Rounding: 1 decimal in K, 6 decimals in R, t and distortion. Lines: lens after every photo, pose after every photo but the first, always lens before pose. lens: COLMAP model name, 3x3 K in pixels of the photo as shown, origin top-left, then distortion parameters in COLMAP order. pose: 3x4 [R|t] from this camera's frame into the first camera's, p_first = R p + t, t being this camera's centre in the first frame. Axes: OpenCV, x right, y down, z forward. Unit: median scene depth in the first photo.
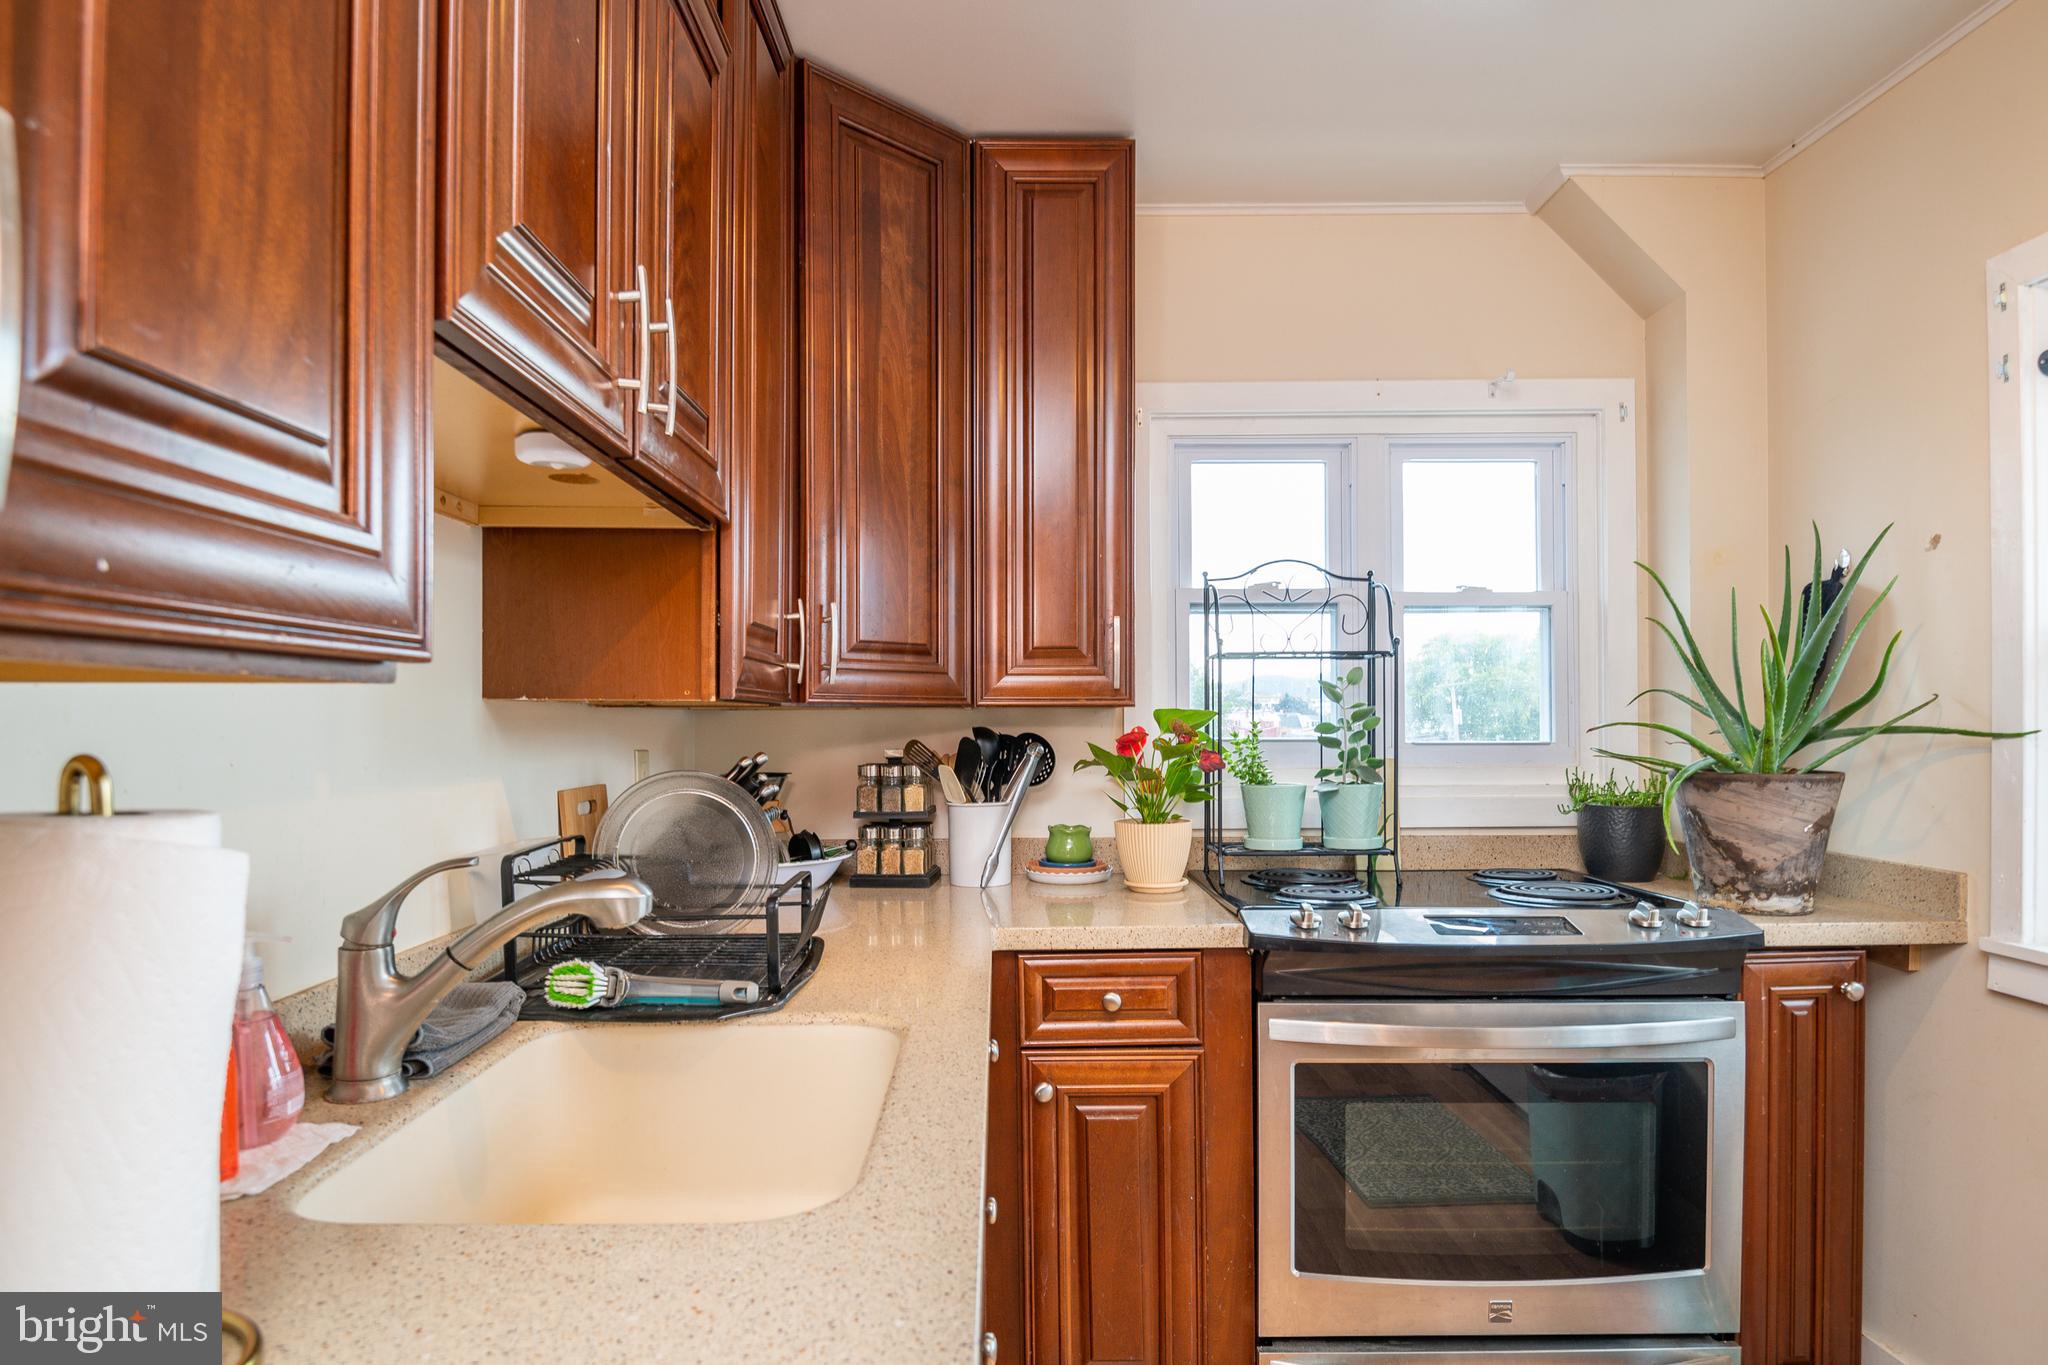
lens RADIAL K [[1207.5, 0, 1017.5], [0, 1207.5, 730.4], [0, 0, 1]] dist [0.005739, -0.047103]
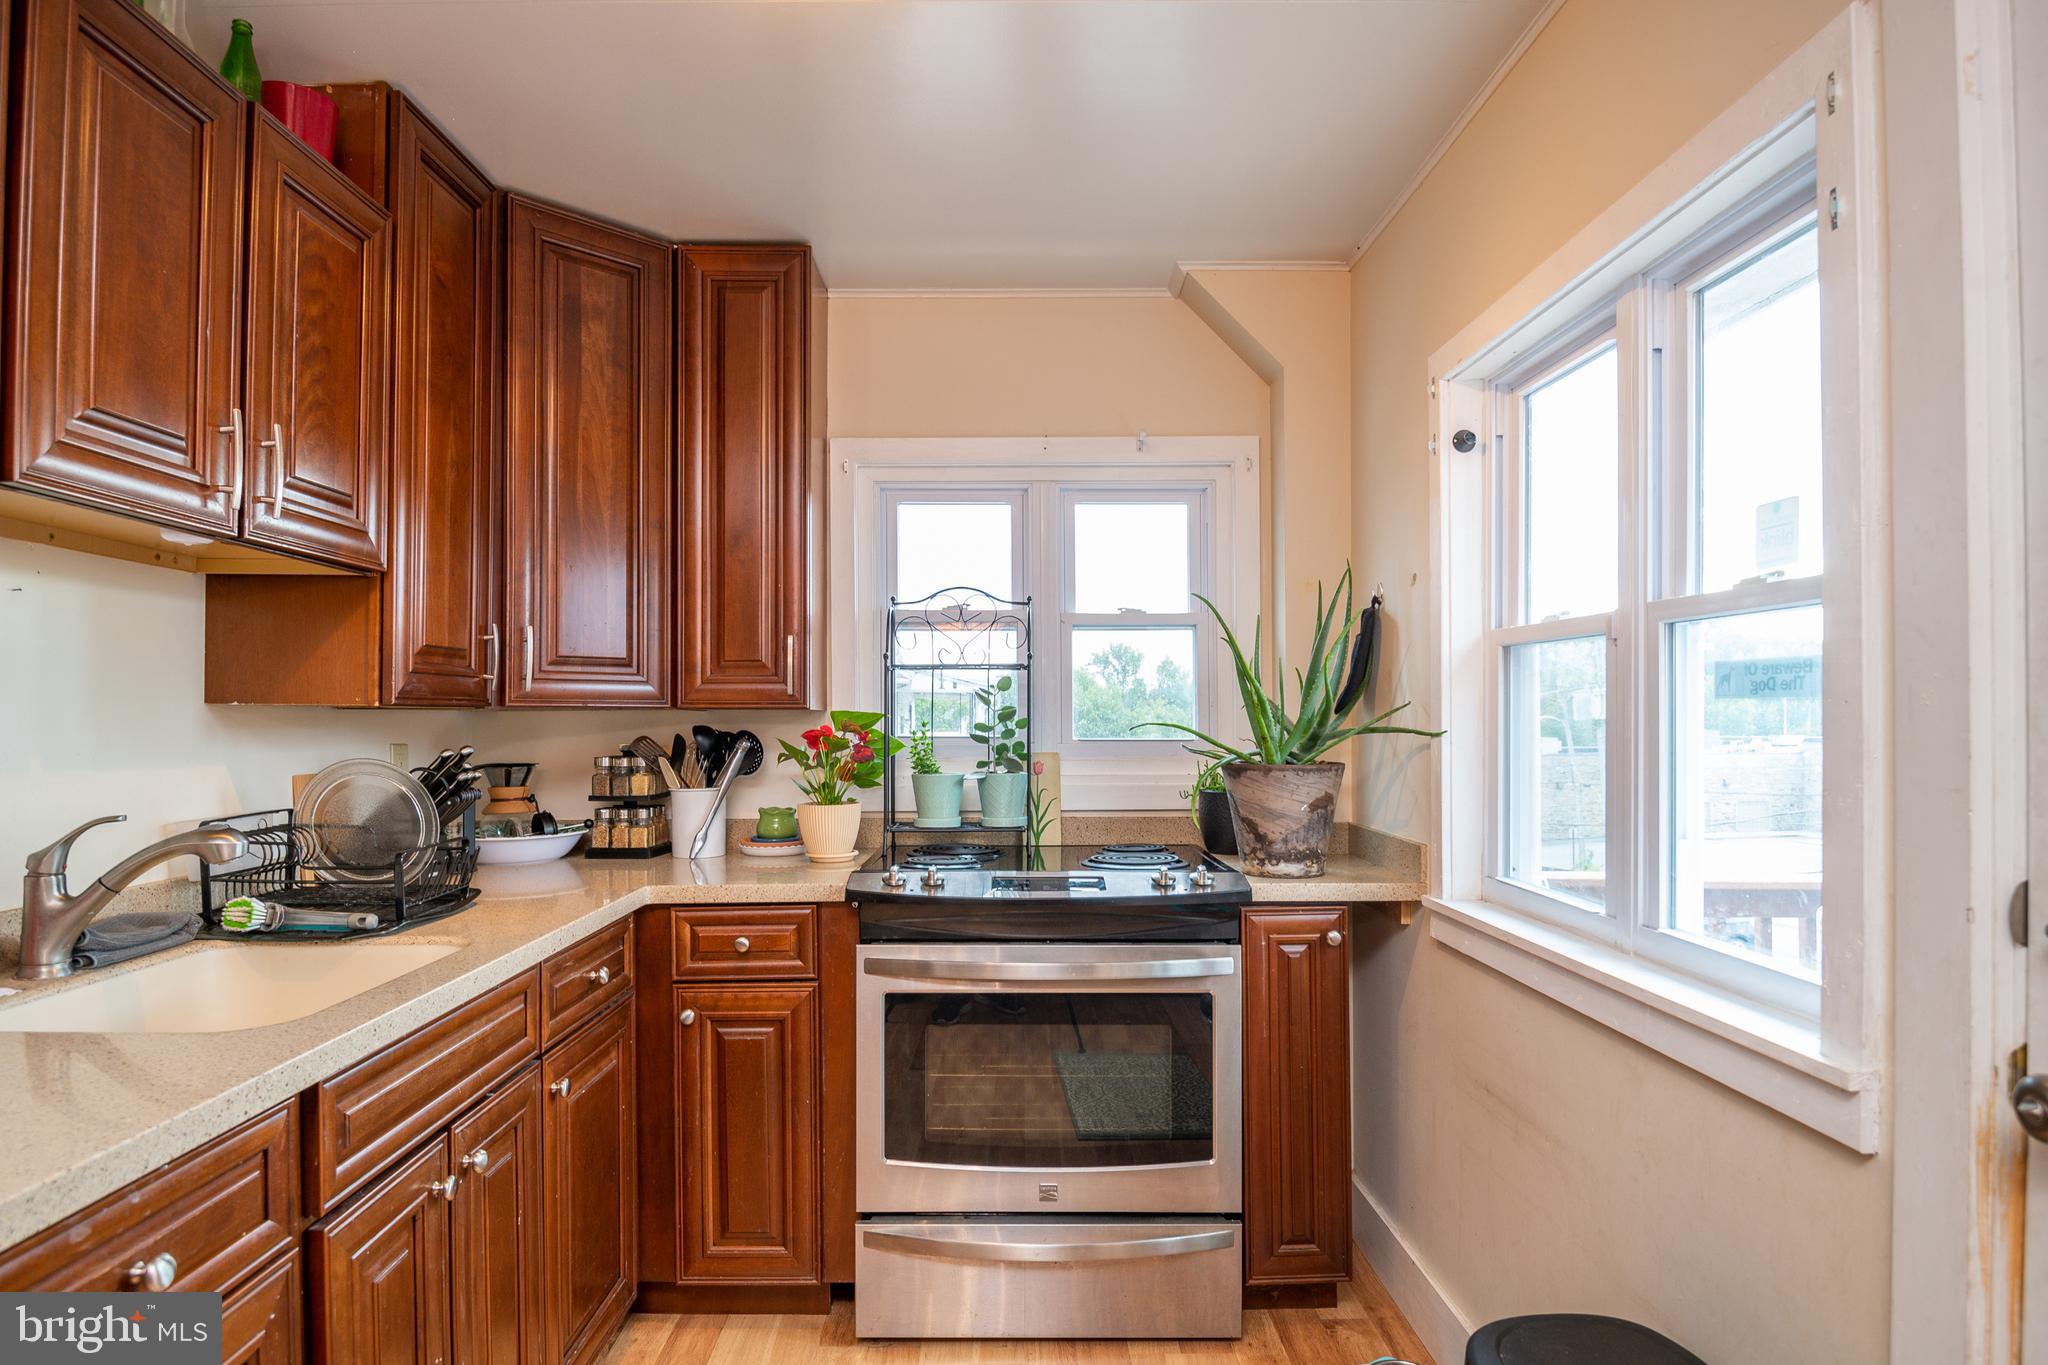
lens RADIAL K [[1196.0, 0, 1017.1], [0, 1196.0, 717.1], [0, 0, 1]] dist [0.001661, -0.031766]
pose [[0.999892, 0.002773, 0.014416, 0.318622], [-0.002637, 0.999952, -0.009439, -0.000856], [-0.014442, 0.009400, 0.999852, -0.230998]]
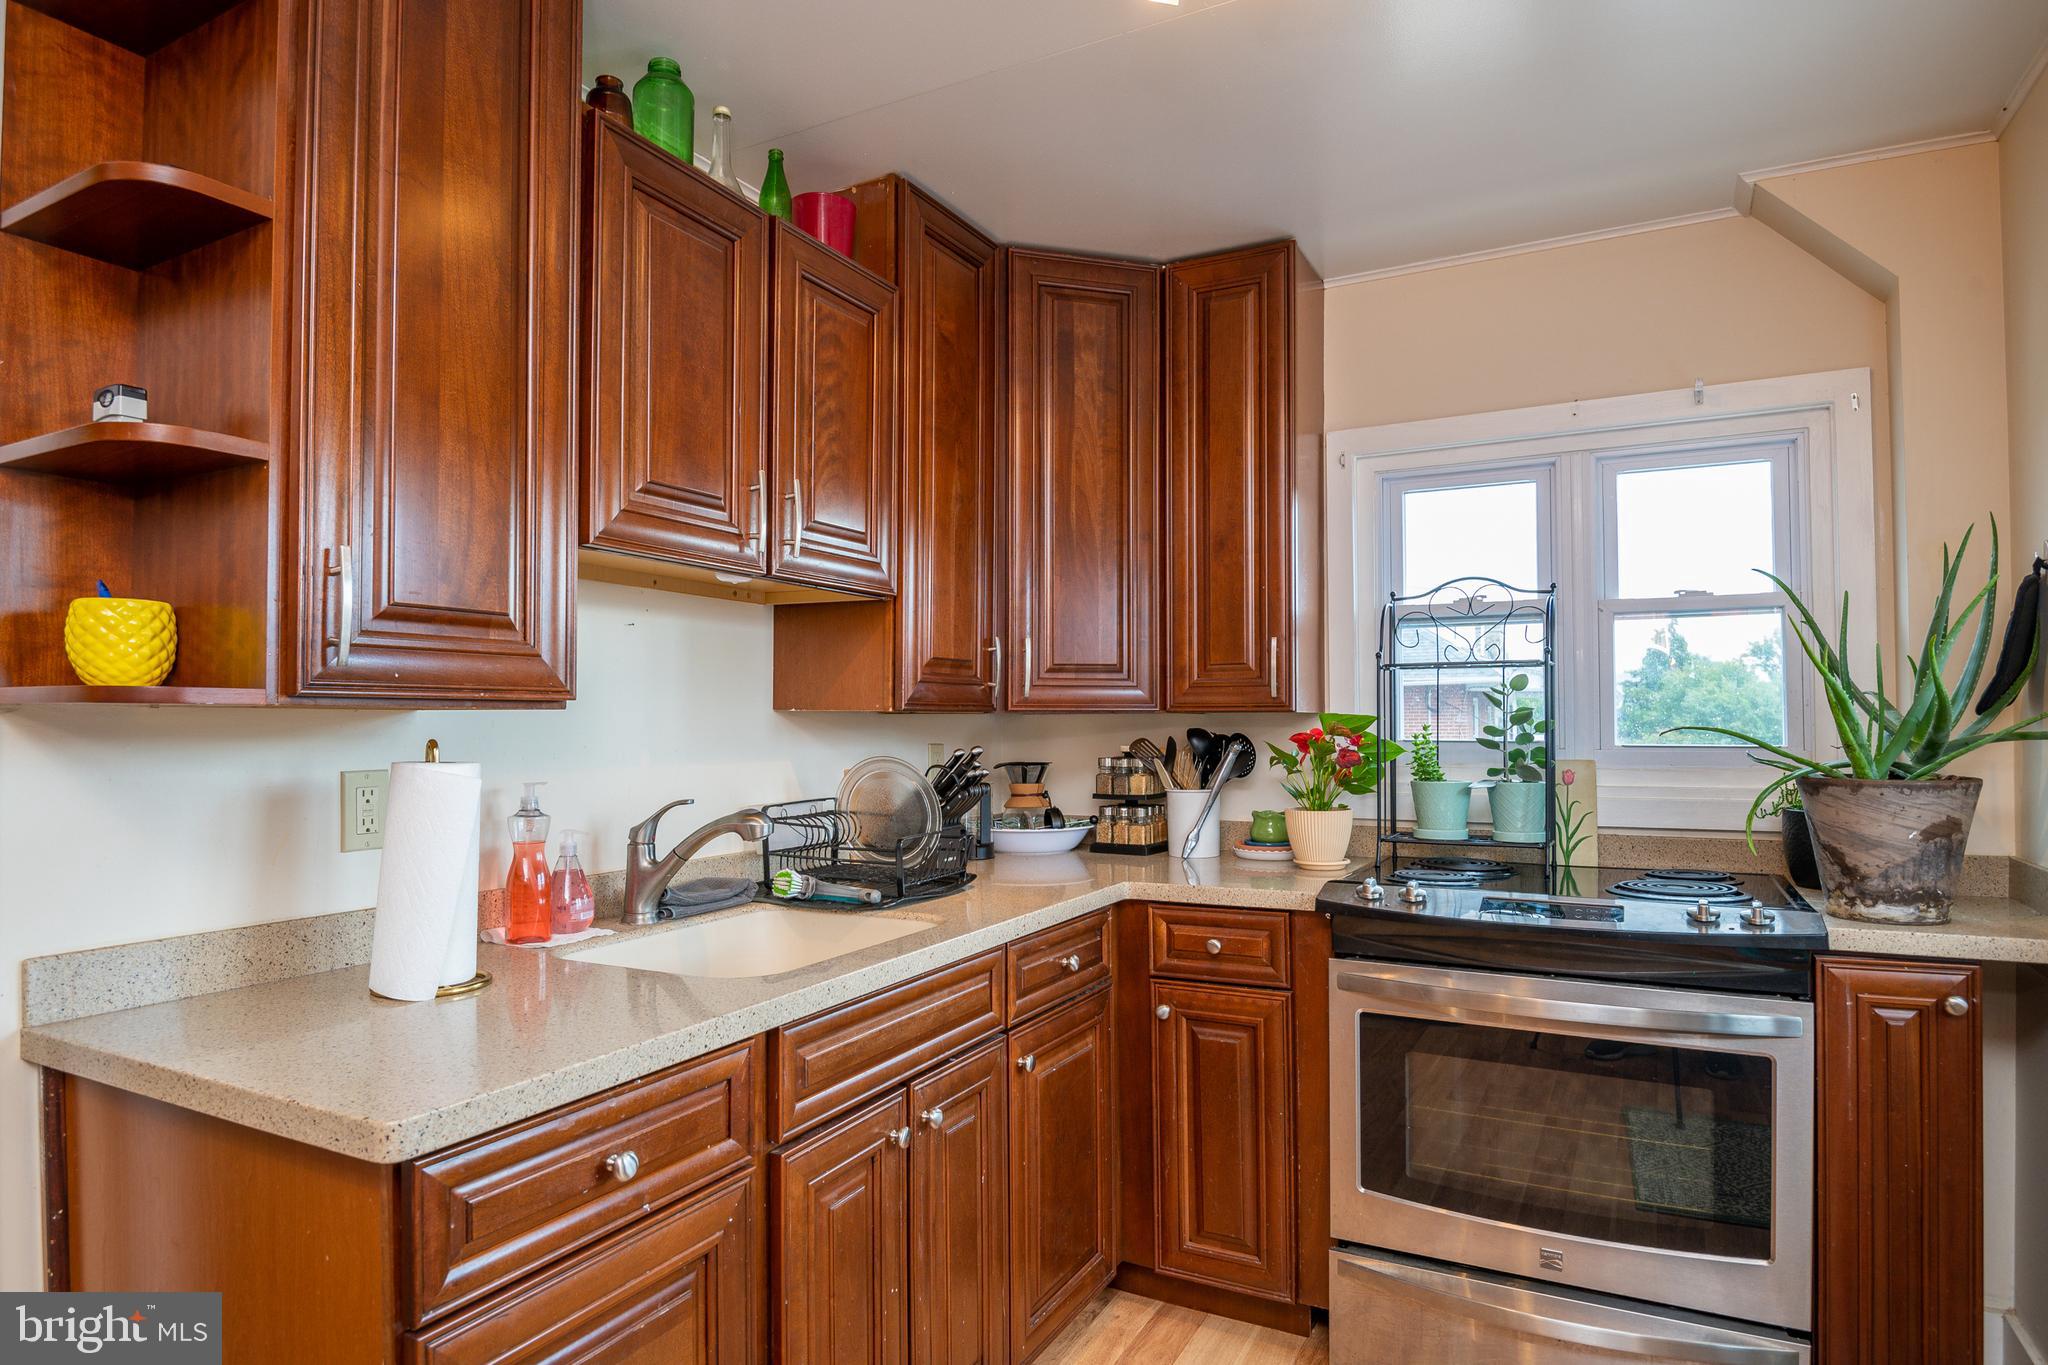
lens RADIAL K [[1181.9, 0, 971.2], [0, 1181.9, 705.3], [0, 0, 1]] dist [0.005525, -0.031944]
pose [[0.875412, -0.004844, -0.483353, 0.419229], [-0.004644, 0.999819, -0.018430, -0.003320], [0.483355, 0.018379, 0.875232, -0.195407]]
